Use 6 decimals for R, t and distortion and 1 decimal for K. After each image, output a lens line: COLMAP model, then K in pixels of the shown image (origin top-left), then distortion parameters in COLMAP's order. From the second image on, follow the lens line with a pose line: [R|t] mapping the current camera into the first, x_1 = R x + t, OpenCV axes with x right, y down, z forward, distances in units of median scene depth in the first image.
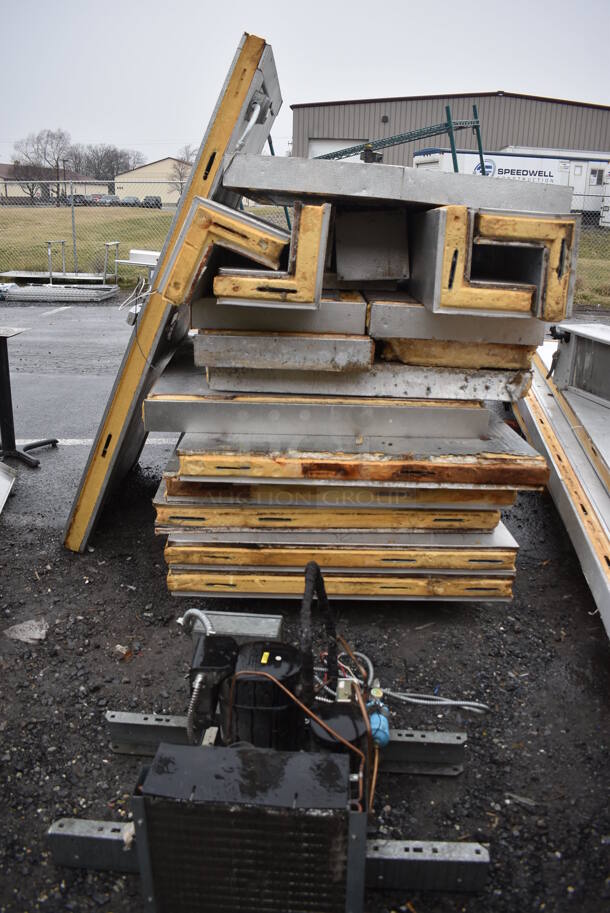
lens RADIAL K [[713.4, 0, 304.5], [0, 713.4, 456.4], [0, 0, 1]] dist [0.000871, -0.000820]
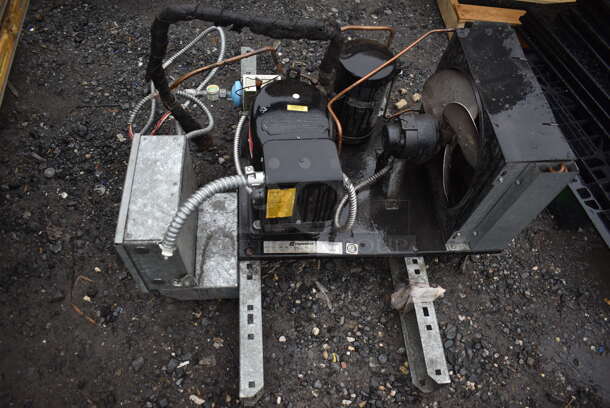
lens RADIAL K [[476.6, 0, 304.4], [0, 476.6, 203.5], [0, 0, 1]] dist [0.000871, -0.000820]
pose [[-0.152125, -0.824611, 0.544862, -0.461941], [0.198555, 0.514542, 0.834160, -0.116721], [-0.968212, 0.235081, 0.085456, 1.052739]]
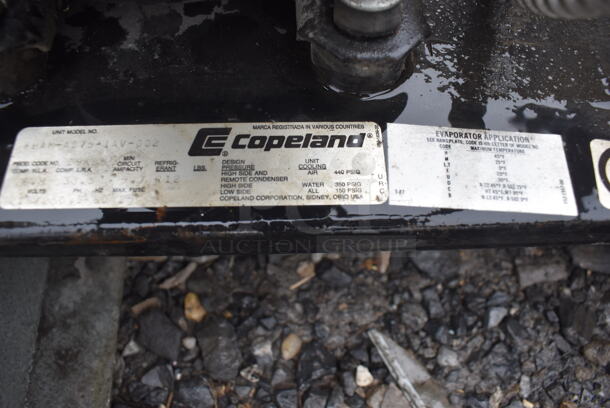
lens RADIAL K [[476.6, 0, 305.6], [0, 476.6, 203.5], [0, 0, 1]] dist [0.000871, -0.000820]
pose [[-0.110857, -0.884546, 0.453088, -0.230845], [0.276580, 0.410430, 0.868937, 0.329286], [-0.954575, 0.221643, 0.199149, 1.099161]]
